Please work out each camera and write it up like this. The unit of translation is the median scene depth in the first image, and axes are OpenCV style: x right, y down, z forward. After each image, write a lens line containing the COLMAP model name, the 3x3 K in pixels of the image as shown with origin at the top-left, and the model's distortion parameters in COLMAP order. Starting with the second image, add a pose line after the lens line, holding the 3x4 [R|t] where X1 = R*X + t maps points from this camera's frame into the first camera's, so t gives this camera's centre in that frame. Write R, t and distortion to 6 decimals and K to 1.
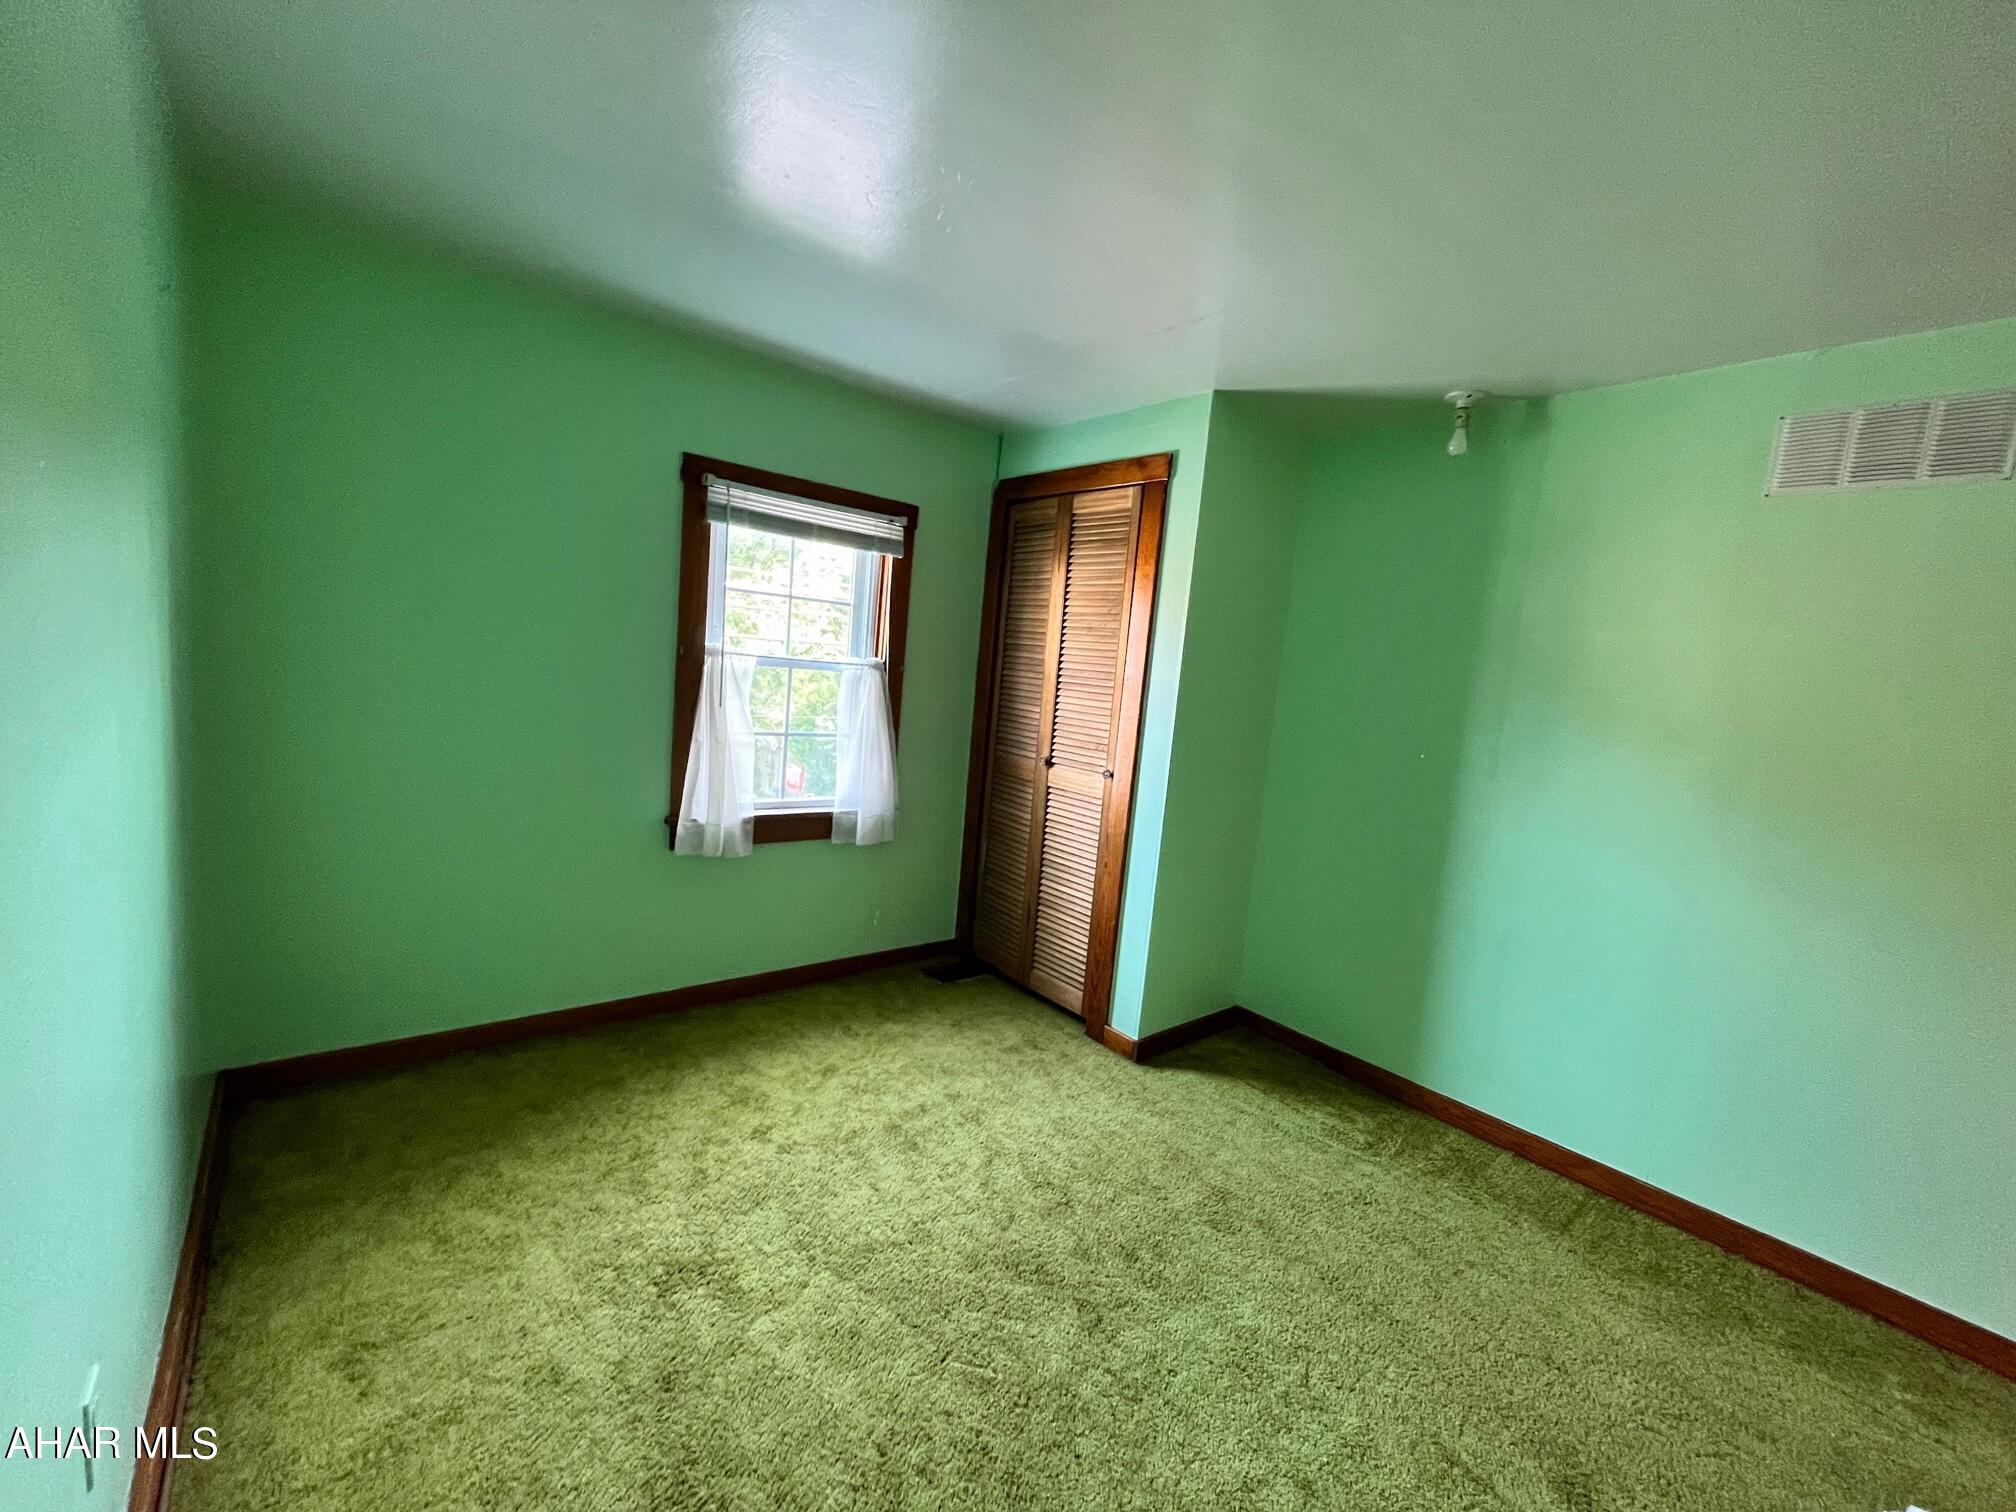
lens RADIAL K [[813.6, 0, 1005.0], [0, 813.6, 756.5], [0, 0, 1]] dist [0.003001, 0.000180]
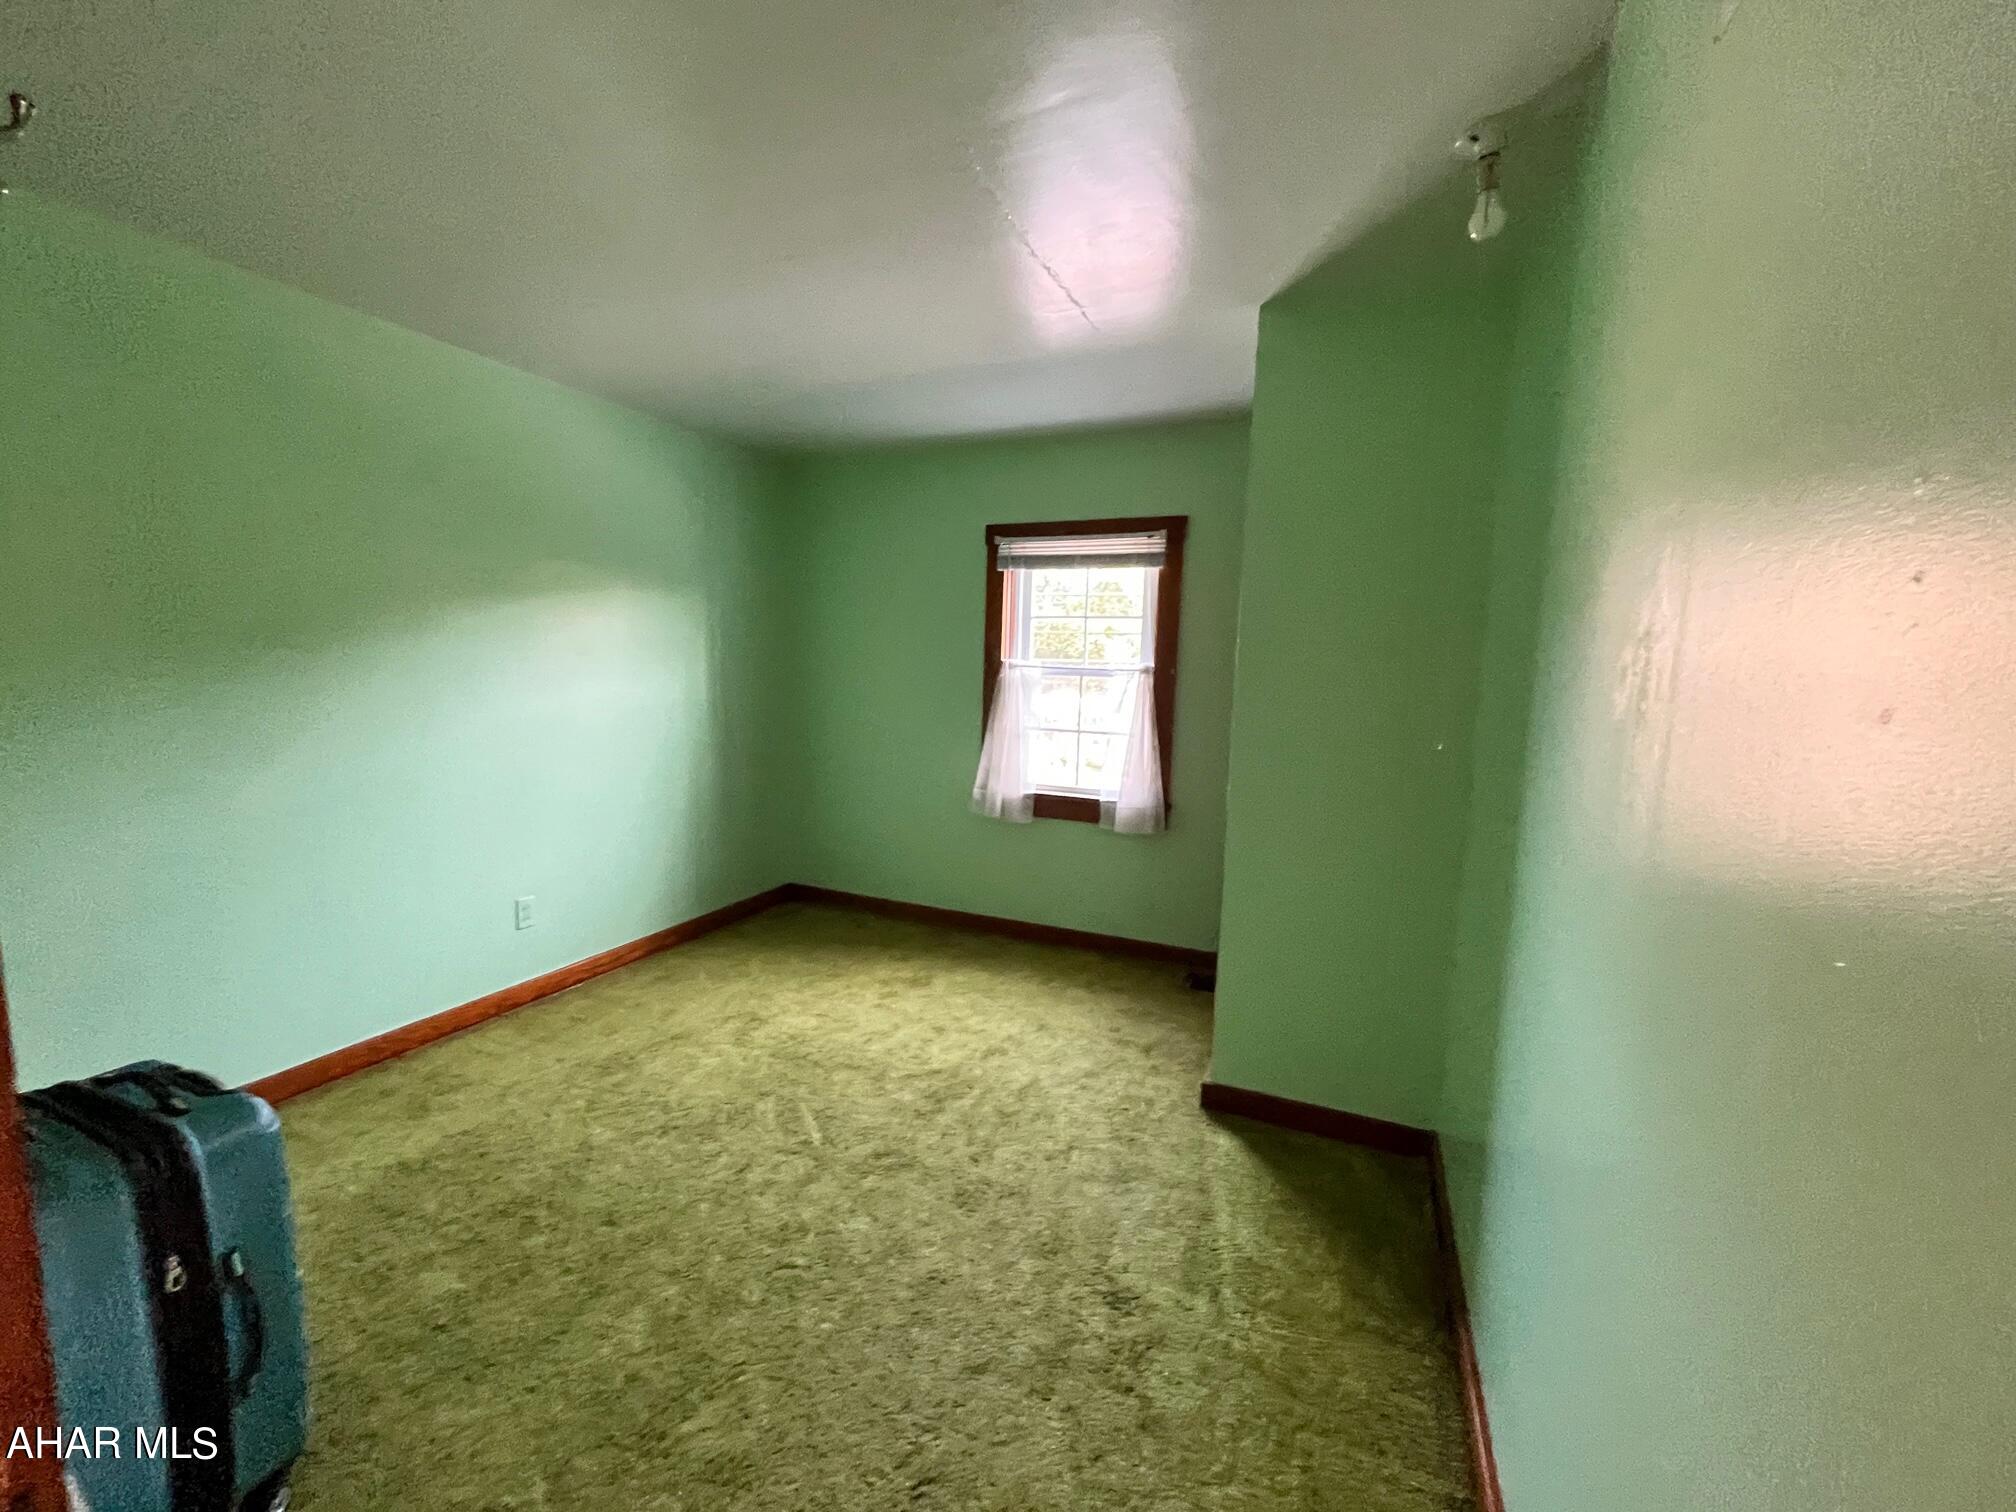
lens RADIAL K [[813.6, 0, 1002.8], [0, 813.6, 757.4], [0, 0, 1]] dist [0.003001, 0.000180]
pose [[0.449667, 0.027001, -0.892788, 0.818167], [-0.087512, 0.996066, -0.013952, 0.040674], [0.888899, 0.084403, 0.450261, 0.394050]]
